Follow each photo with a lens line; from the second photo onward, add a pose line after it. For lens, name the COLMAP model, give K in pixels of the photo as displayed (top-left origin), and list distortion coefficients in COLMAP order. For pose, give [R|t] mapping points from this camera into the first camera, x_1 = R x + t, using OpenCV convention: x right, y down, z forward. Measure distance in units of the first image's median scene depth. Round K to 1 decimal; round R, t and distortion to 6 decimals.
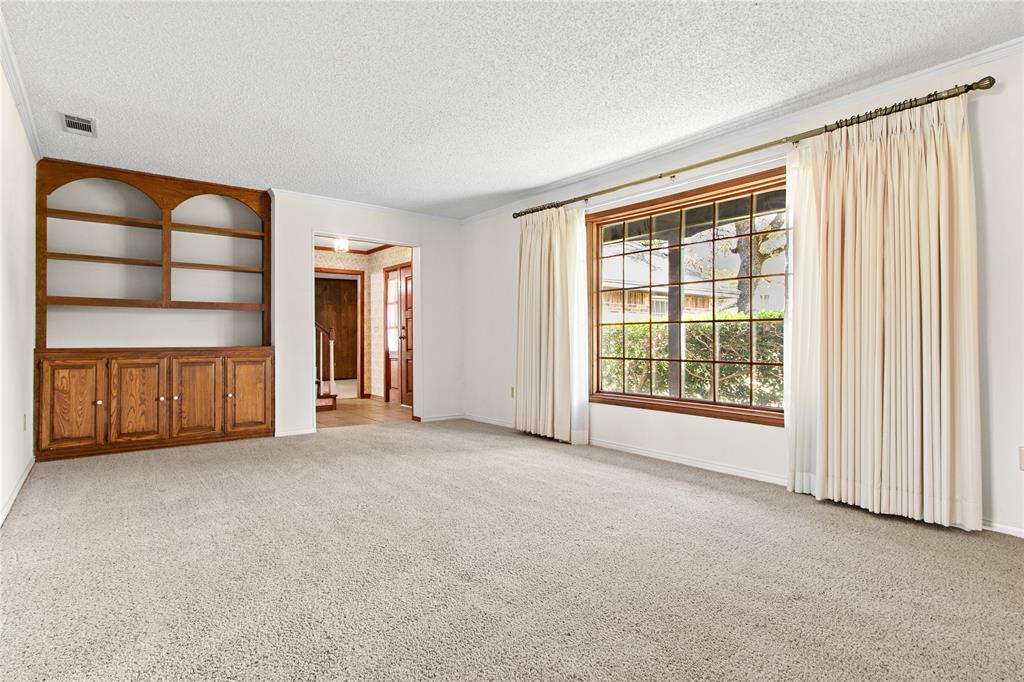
lens RADIAL K [[524.6, 0, 508.7], [0, 524.6, 340.6], [0, 0, 1]] dist [-0.002504, 0.000512]
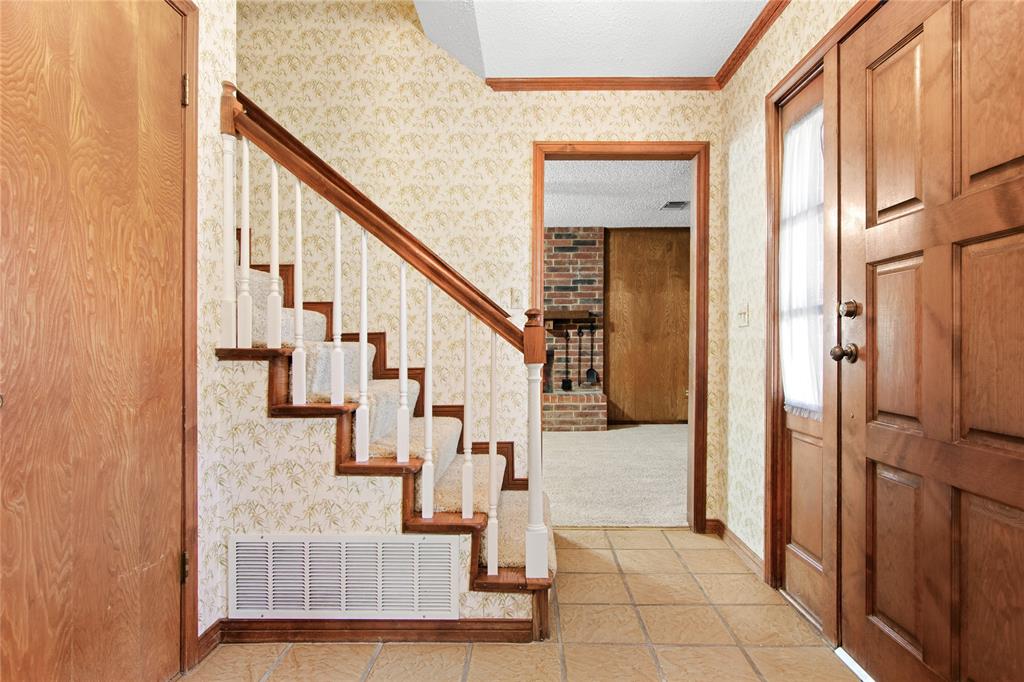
lens RADIAL K [[600.5, 0, 507.1], [0, 600.5, 344.9], [0, 0, 1]] dist [-0.001216, 0.000041]
pose [[0.774094, 0.012300, -0.632951, -0.139302], [-0.007443, 0.999919, 0.010329, -0.010086], [0.633027, -0.003285, 0.774123, 0.648994]]
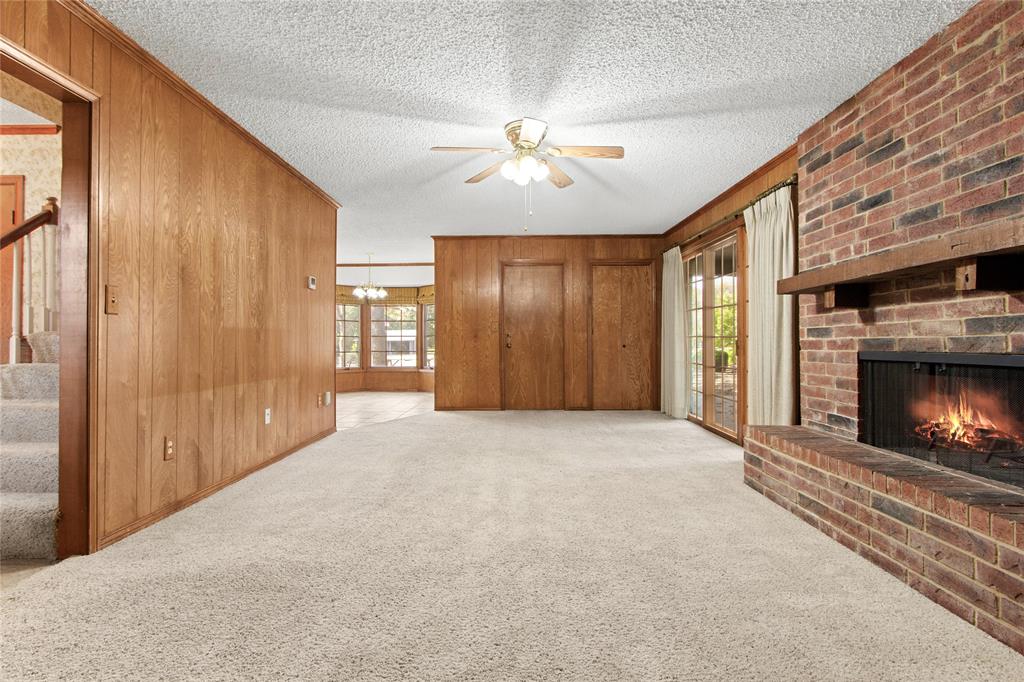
lens RADIAL K [[524.6, 0, 511.8], [0, 524.6, 339.2], [0, 0, 1]] dist [-0.002504, 0.000512]
pose [[-0.630266, 0.006585, -0.776351, -0.210545], [0.008233, 0.999964, 0.001799, -0.006996], [0.776335, -0.005258, -0.630298, 0.944754]]
